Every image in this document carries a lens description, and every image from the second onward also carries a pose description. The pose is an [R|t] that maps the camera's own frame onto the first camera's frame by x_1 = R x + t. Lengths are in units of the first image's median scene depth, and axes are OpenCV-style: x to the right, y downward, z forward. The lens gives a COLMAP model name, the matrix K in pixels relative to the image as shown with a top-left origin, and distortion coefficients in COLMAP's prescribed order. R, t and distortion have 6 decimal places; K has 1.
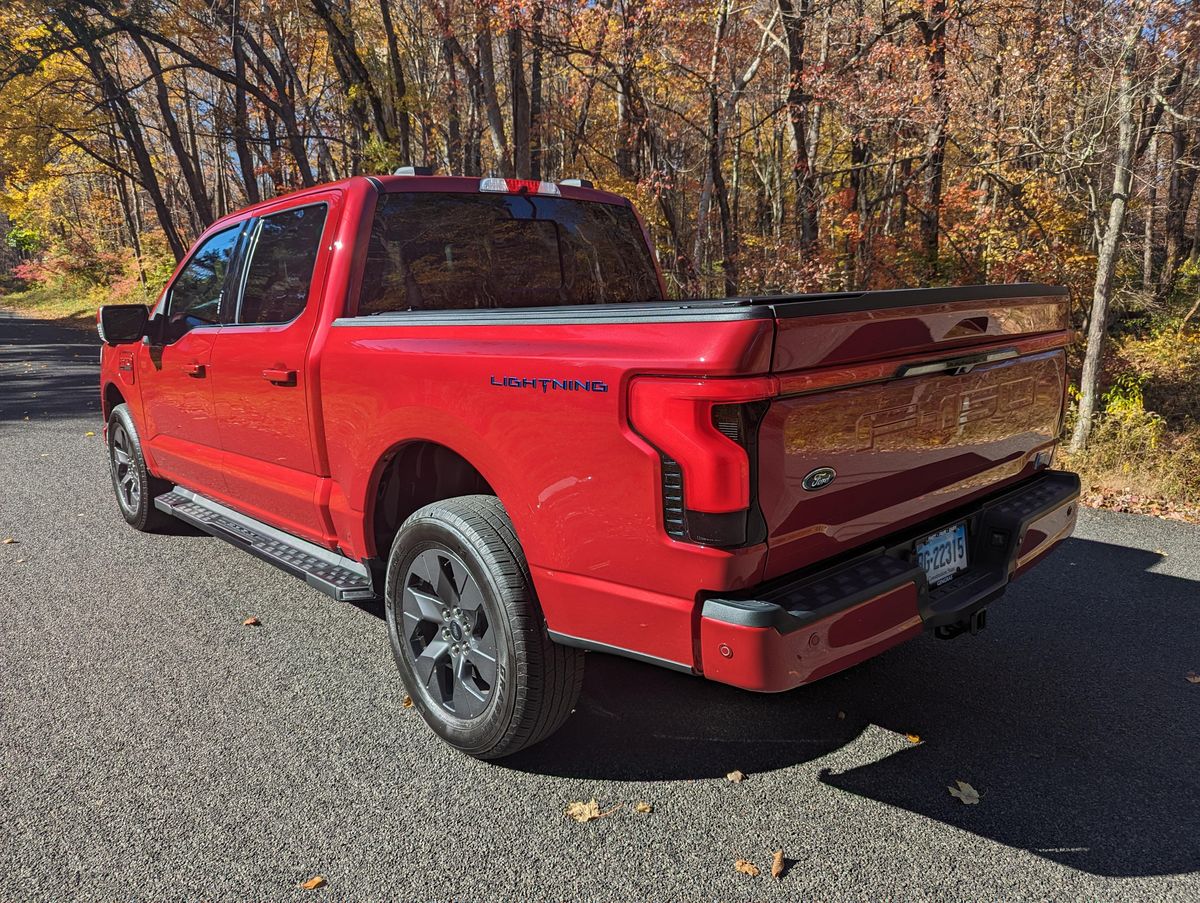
lens RADIAL K [[849.9, 0, 594.7], [0, 849.9, 445.2], [0, 0, 1]] dist [0.049914, -0.040237]
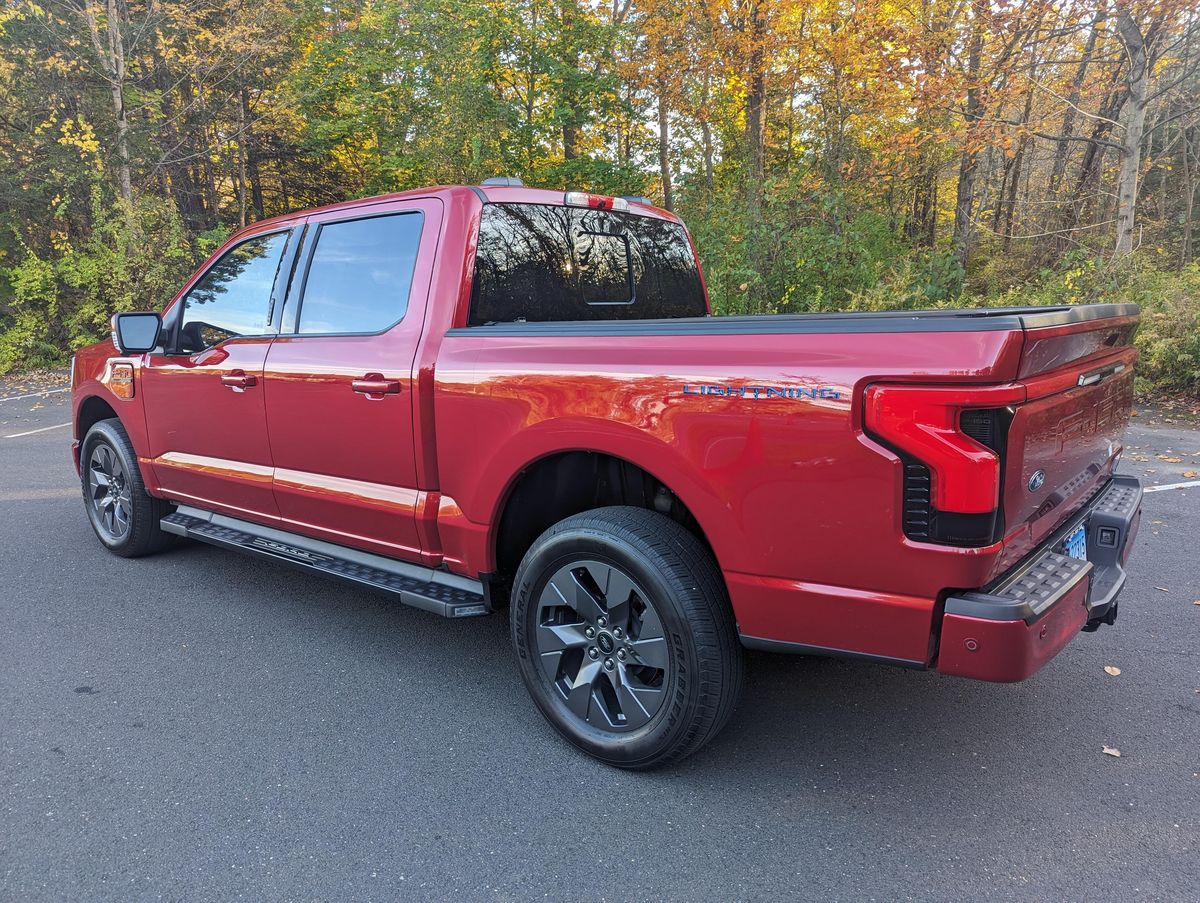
lens RADIAL K [[849.9, 0, 594.7], [0, 849.9, 445.2], [0, 0, 1]] dist [0.049914, -0.040237]
pose [[0.991589, -0.011157, 0.128944, -0.300685], [0.013750, 0.999720, -0.019236, 0.006090], [-0.128694, 0.020847, 0.991465, 0.005267]]
